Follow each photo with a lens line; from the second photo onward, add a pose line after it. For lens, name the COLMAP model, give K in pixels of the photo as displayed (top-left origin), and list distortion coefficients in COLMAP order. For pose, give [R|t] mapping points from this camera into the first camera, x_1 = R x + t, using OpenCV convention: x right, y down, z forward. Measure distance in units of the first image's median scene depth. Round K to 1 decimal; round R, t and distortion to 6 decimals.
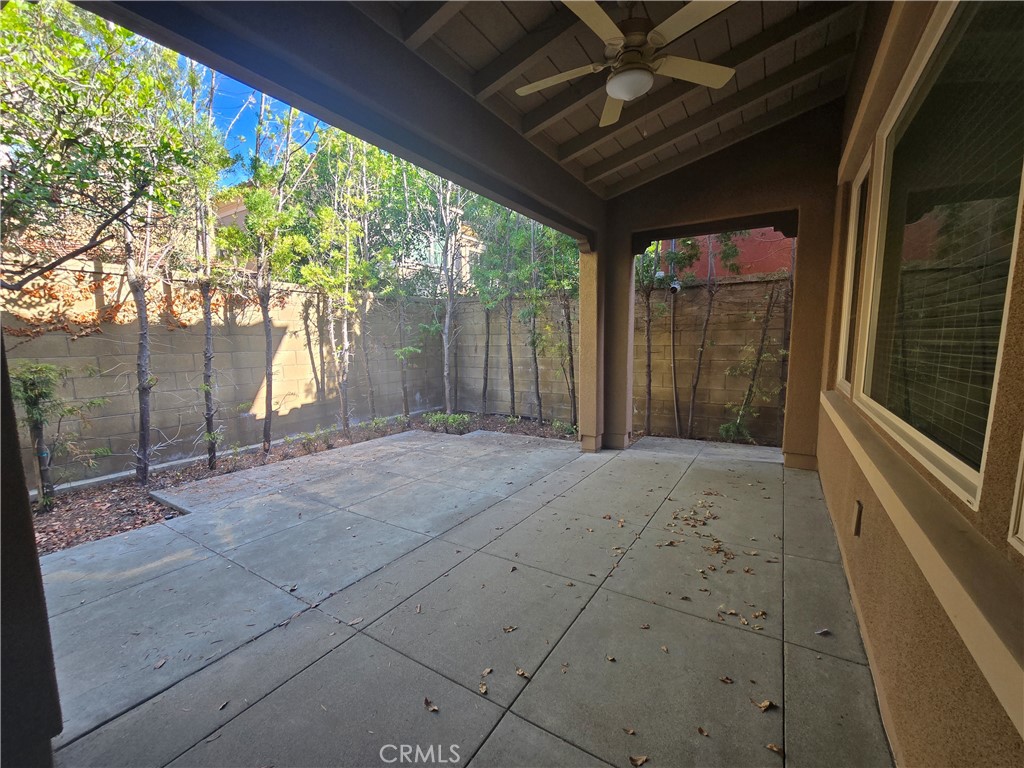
lens RADIAL K [[420.5, 0, 514.3], [0, 420.5, 389.0], [0, 0, 1]] dist [-0.001945, 0.002167]
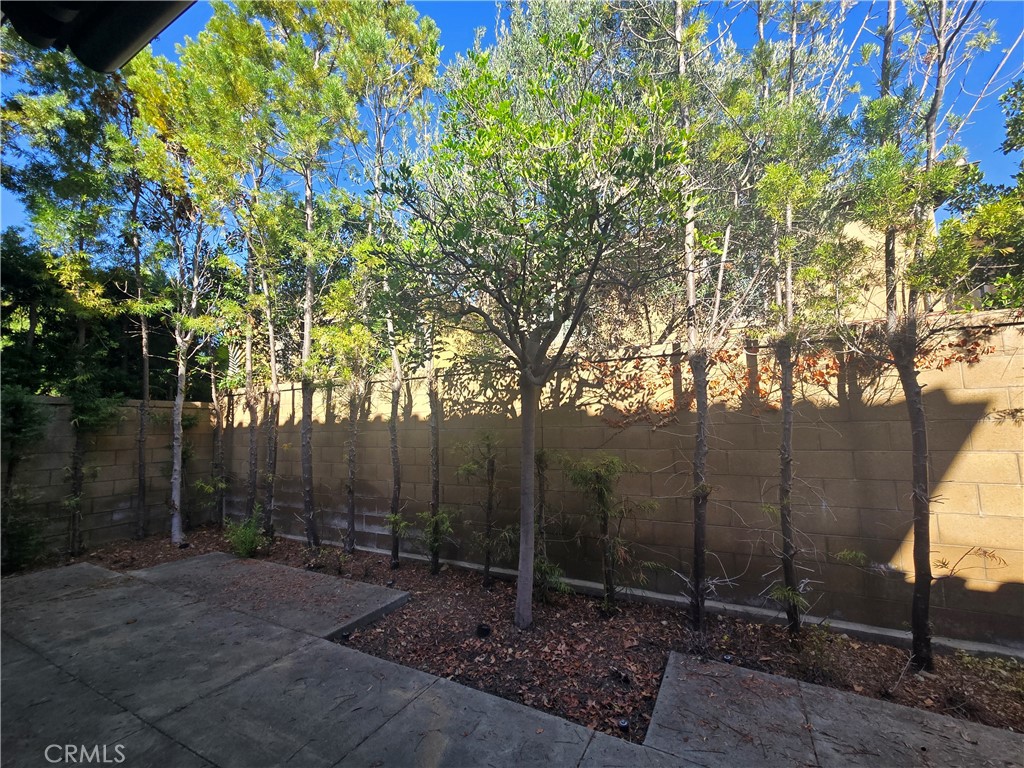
lens RADIAL K [[420.5, 0, 512.5], [0, 420.5, 390.0], [0, 0, 1]] dist [-0.001945, 0.002167]
pose [[0.078546, -0.094371, -0.992434, -0.152895], [-0.106326, 0.989038, -0.102463, -0.076402], [0.991224, 0.113570, 0.067651, 0.607505]]
